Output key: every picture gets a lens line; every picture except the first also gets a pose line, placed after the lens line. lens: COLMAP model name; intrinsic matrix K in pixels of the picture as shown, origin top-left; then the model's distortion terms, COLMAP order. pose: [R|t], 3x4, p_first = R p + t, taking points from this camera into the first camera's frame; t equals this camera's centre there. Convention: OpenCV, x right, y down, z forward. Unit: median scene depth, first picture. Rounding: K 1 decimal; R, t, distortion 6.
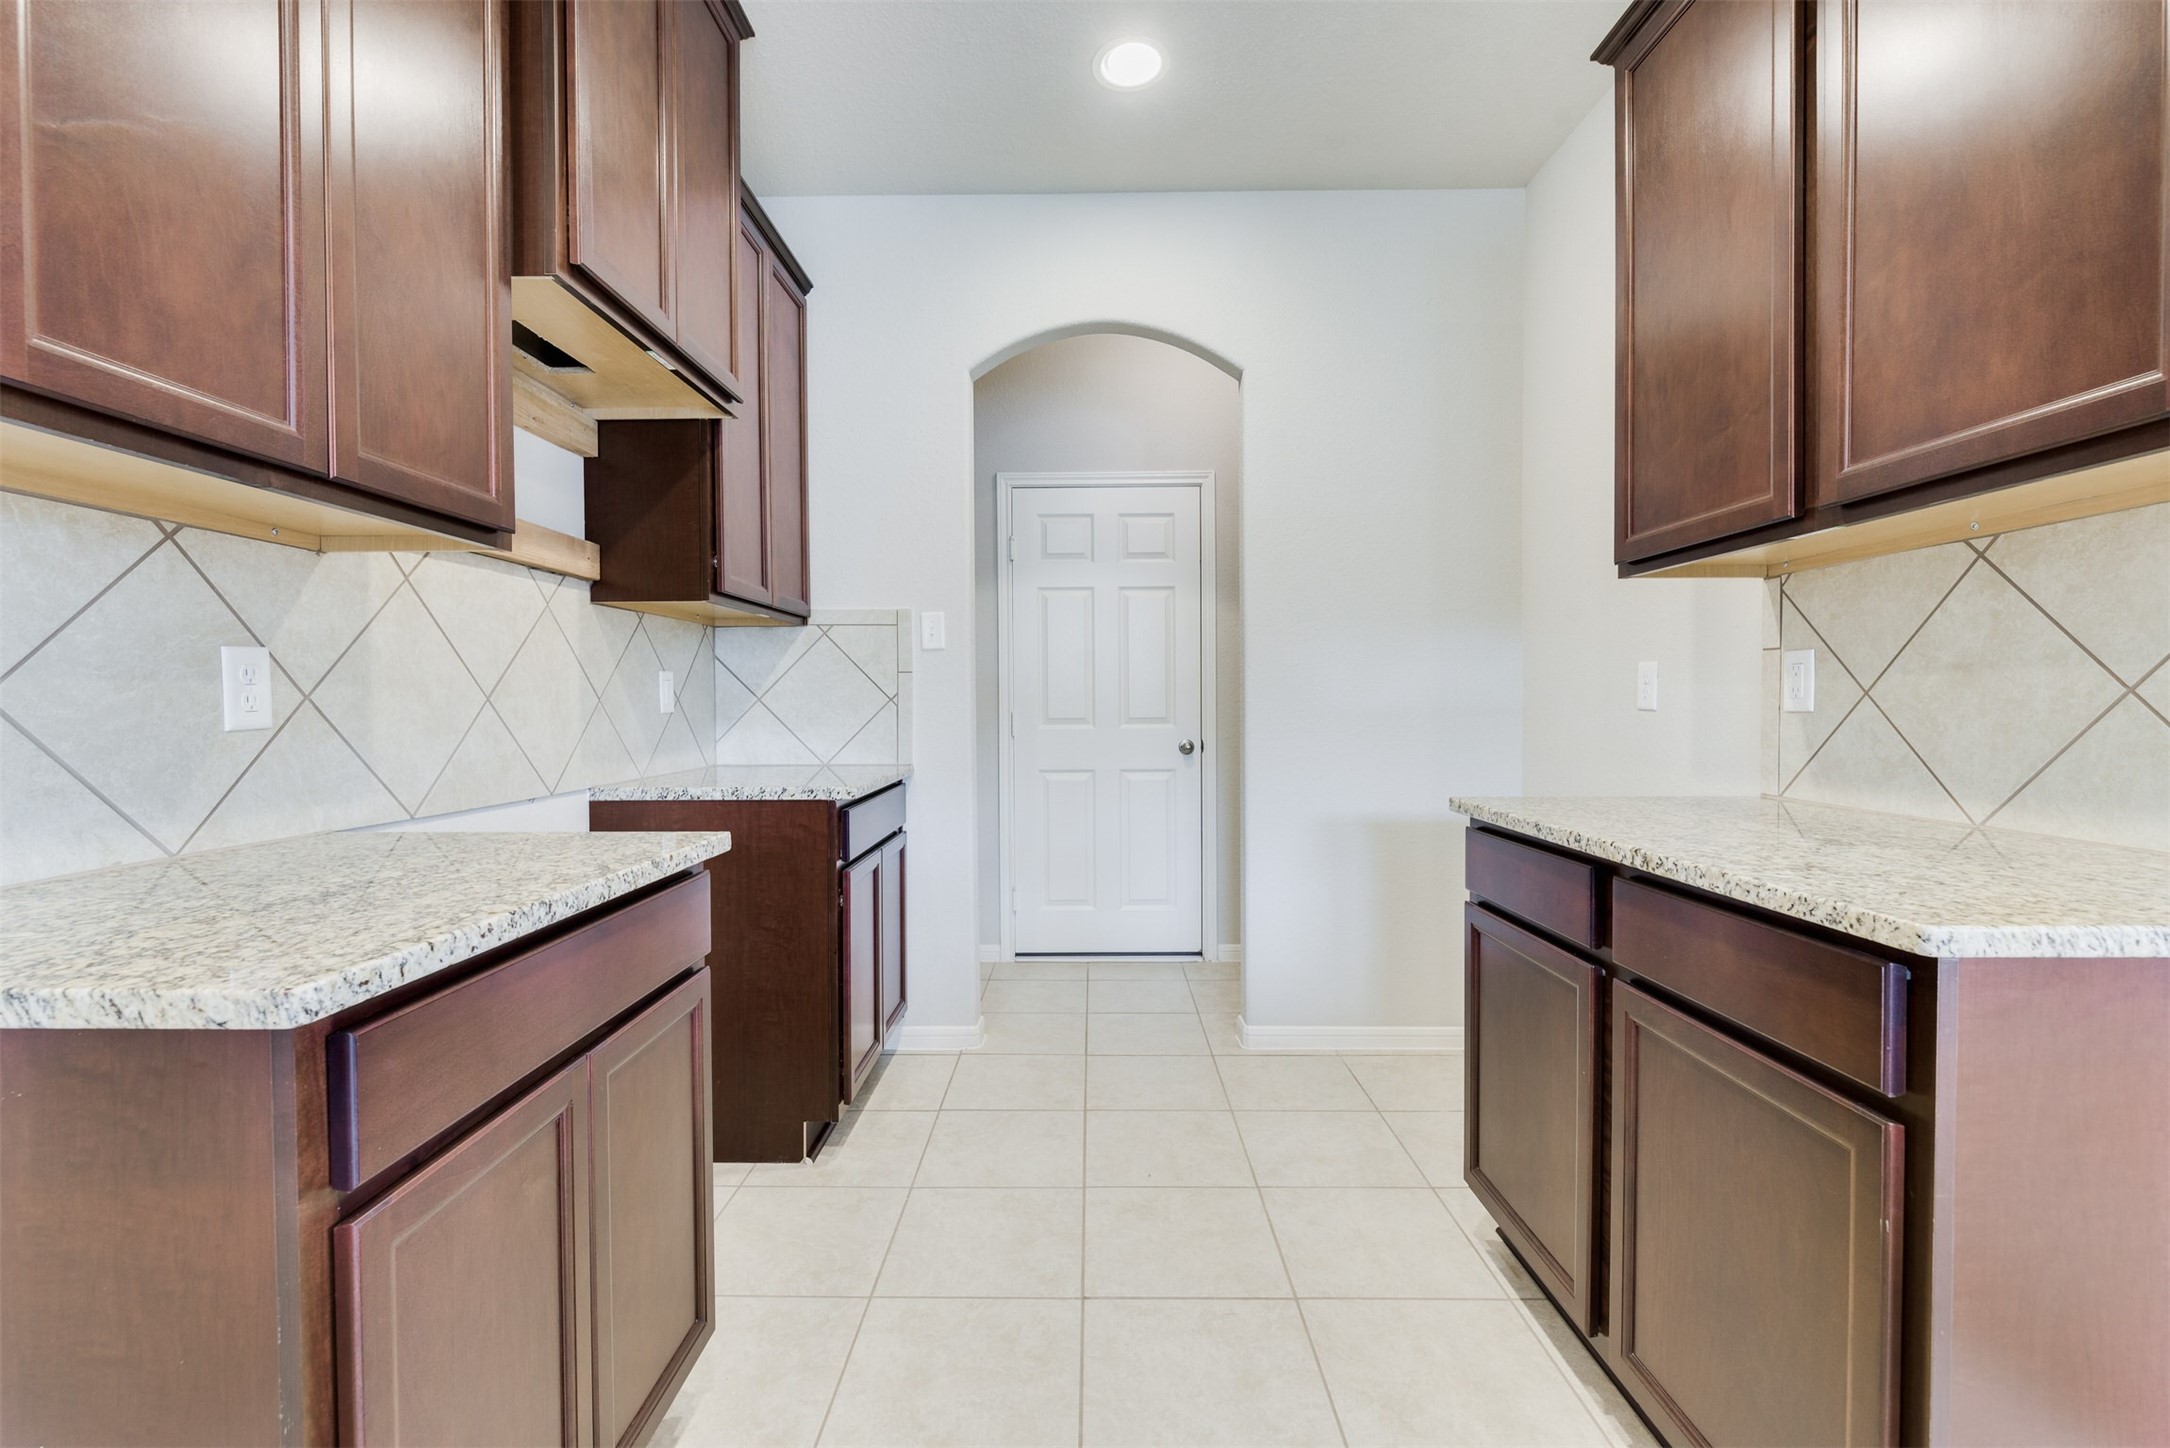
lens RADIAL K [[930.2, 0, 1080.7], [0, 930.2, 718.1], [0, 0, 1]] dist [0.001493, -0.000581]
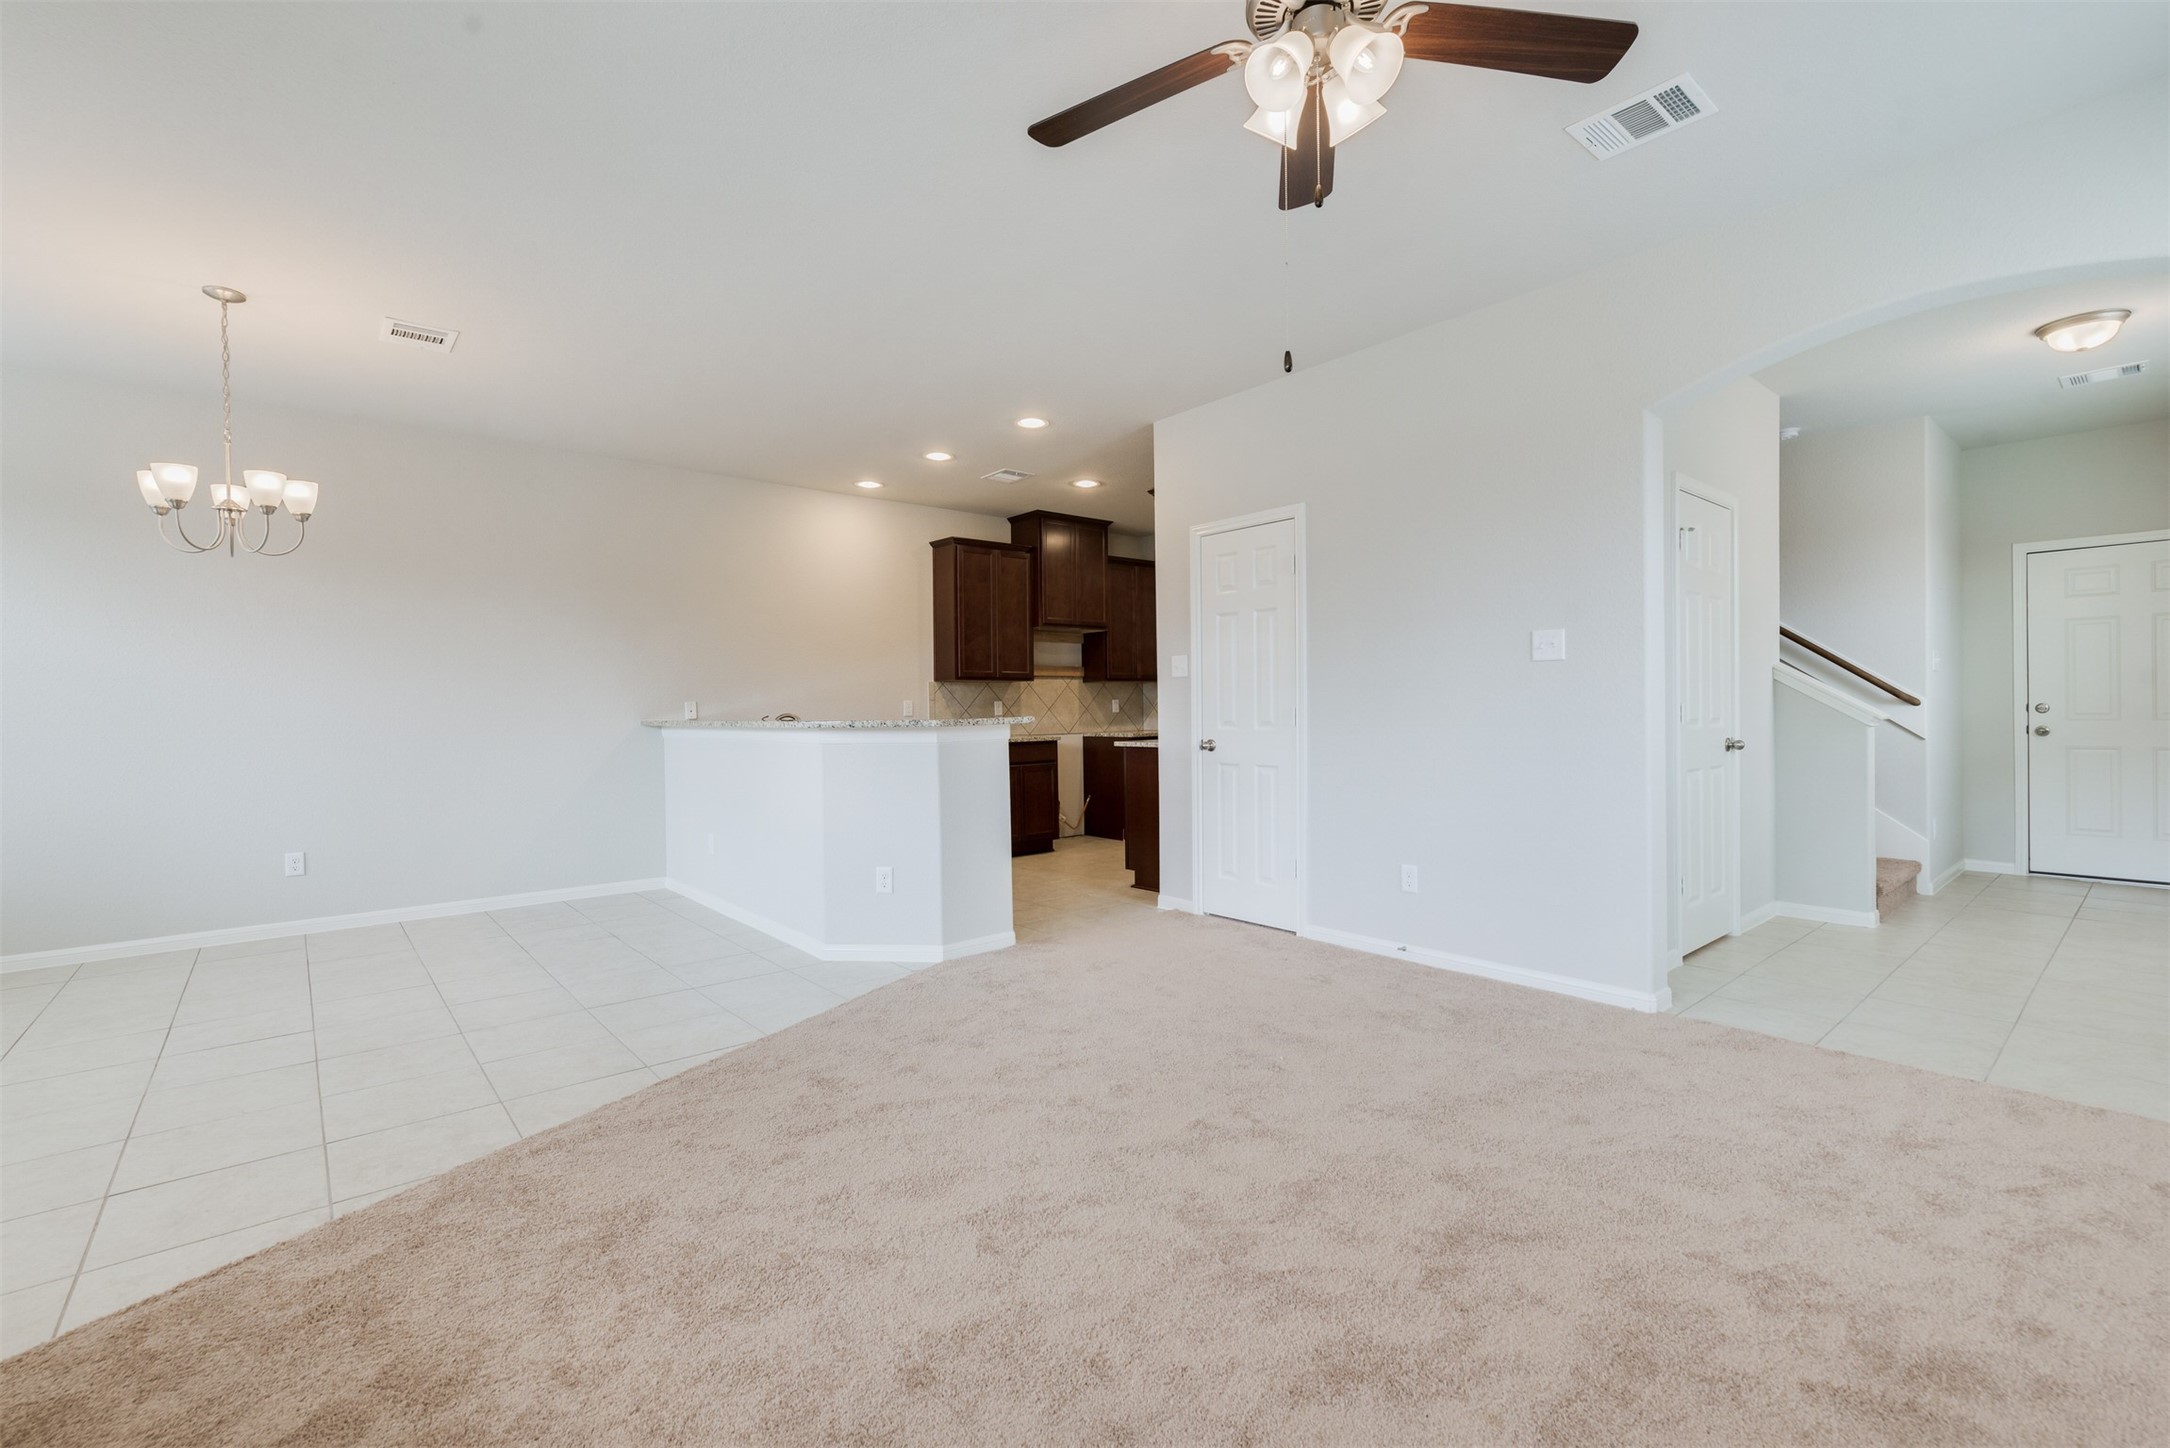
lens RADIAL K [[935.2, 0, 1079.5], [0, 935.2, 718.1], [0, 0, 1]] dist [0.000646, -0.000822]
pose [[0.651017, 0.001795, -0.759061, 2.290704], [-0.002128, 0.999998, 0.000539, 0.014842], [0.759060, 0.001265, 0.651019, -1.431736]]
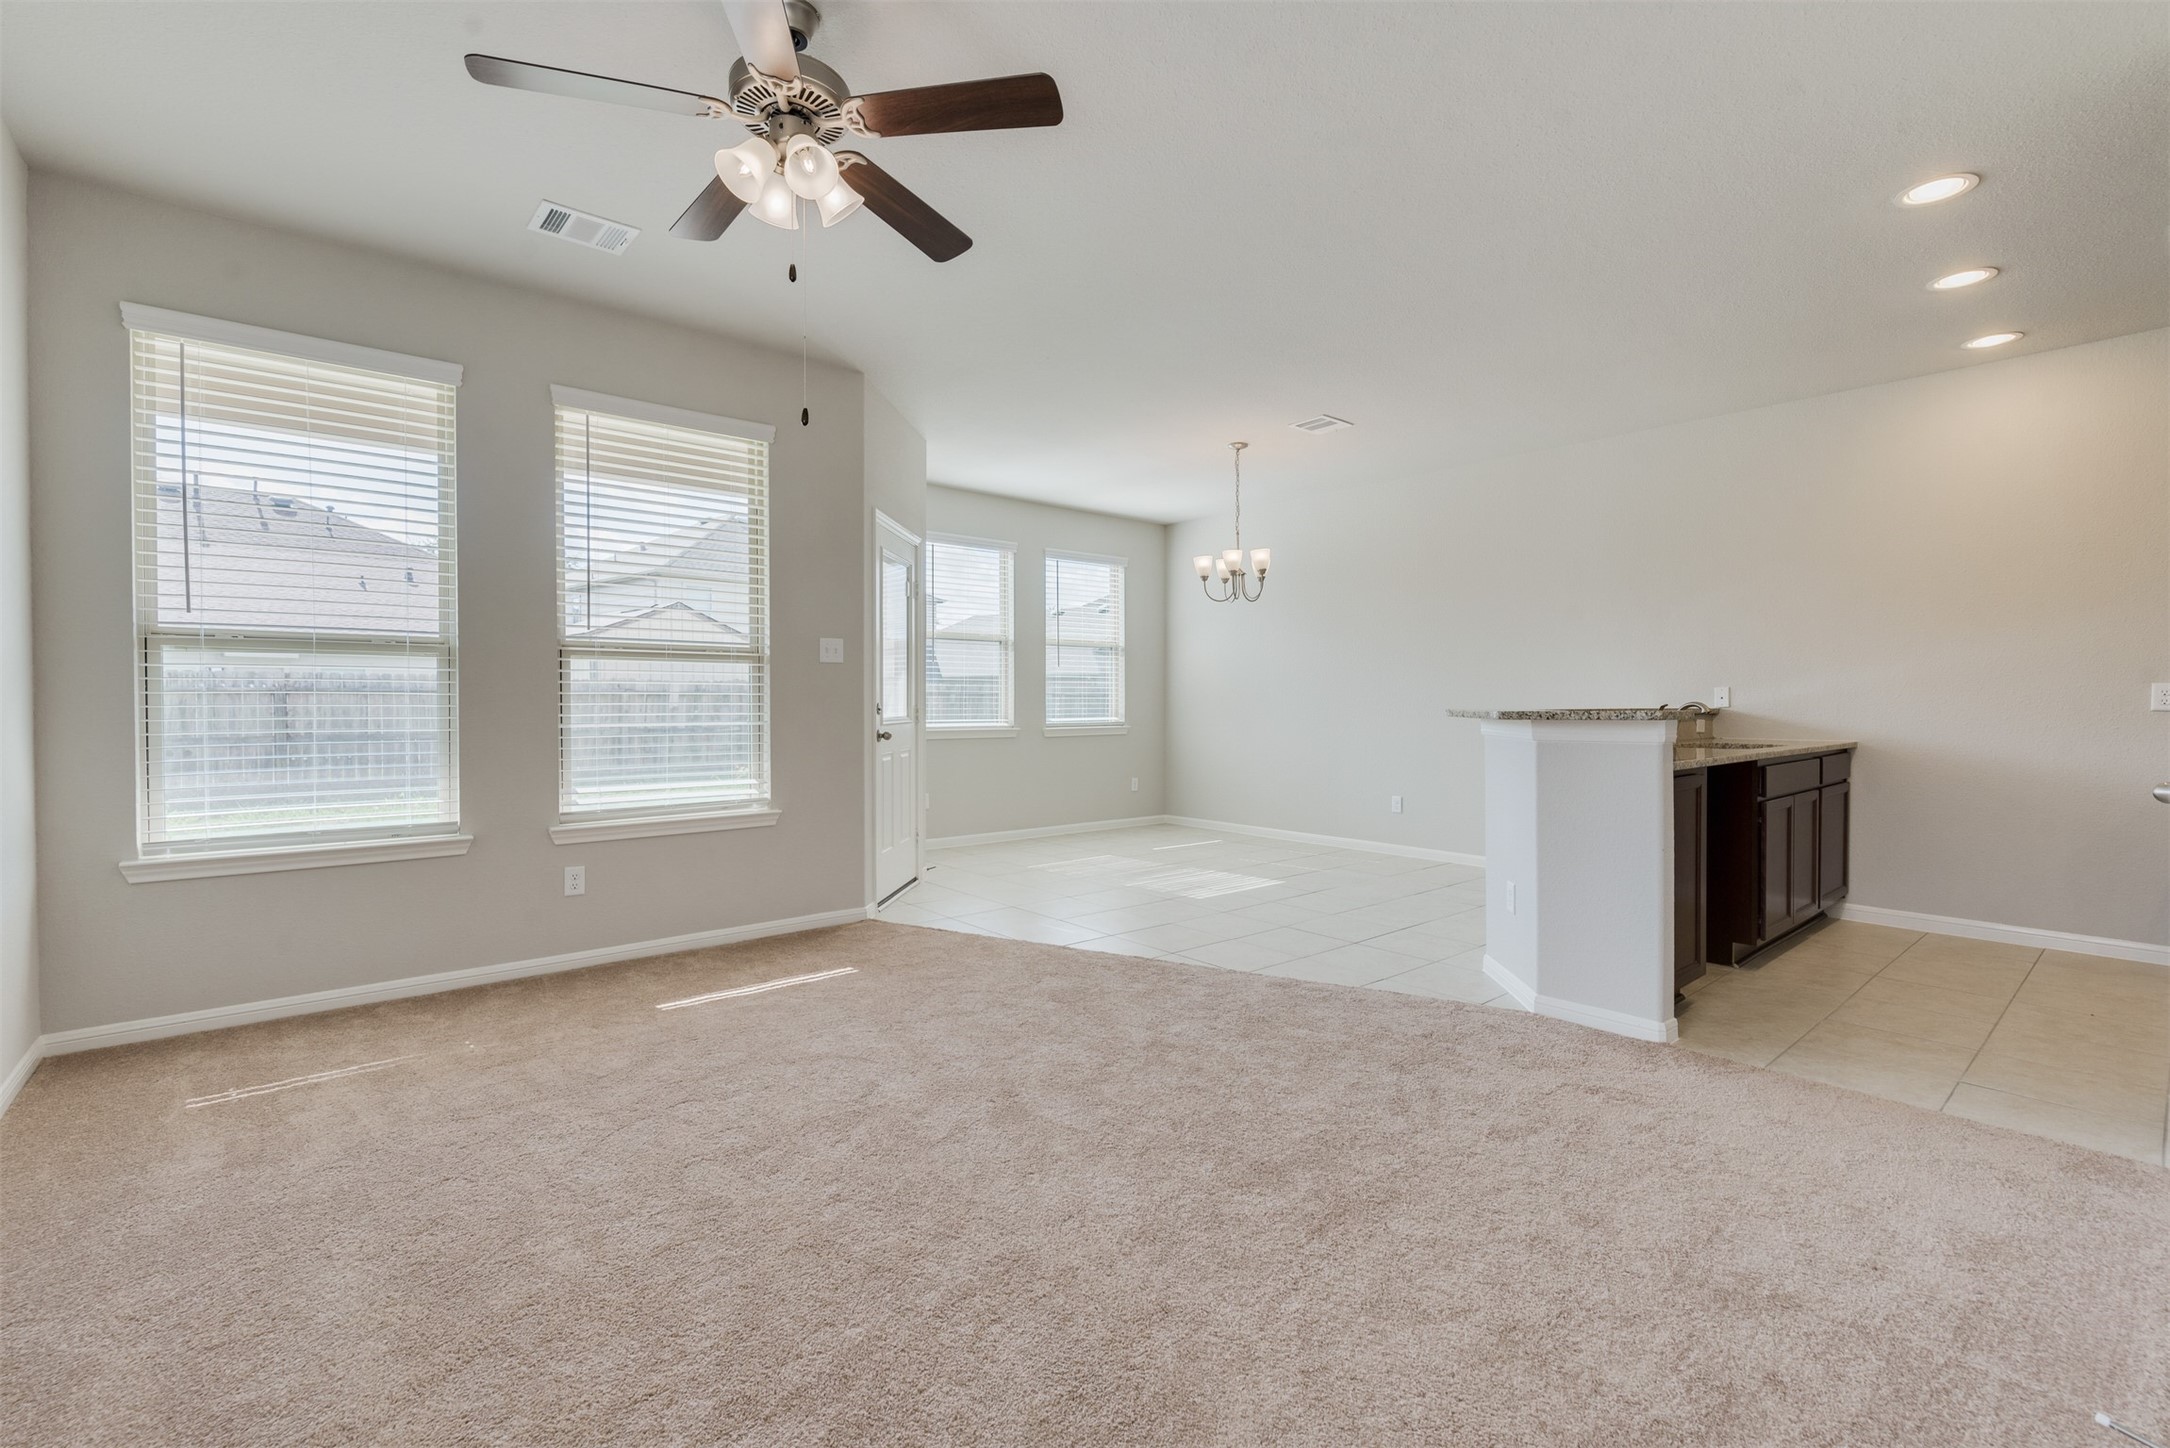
lens RADIAL K [[930.2, 0, 1080.7], [0, 930.2, 718.1], [0, 0, 1]] dist [0.001493, -0.000581]
pose [[-0.759795, 0.012800, -0.650037, 2.209000], [-0.010779, 0.999421, 0.032279, -0.008805], [0.650073, 0.031532, -0.759217, 0.225155]]
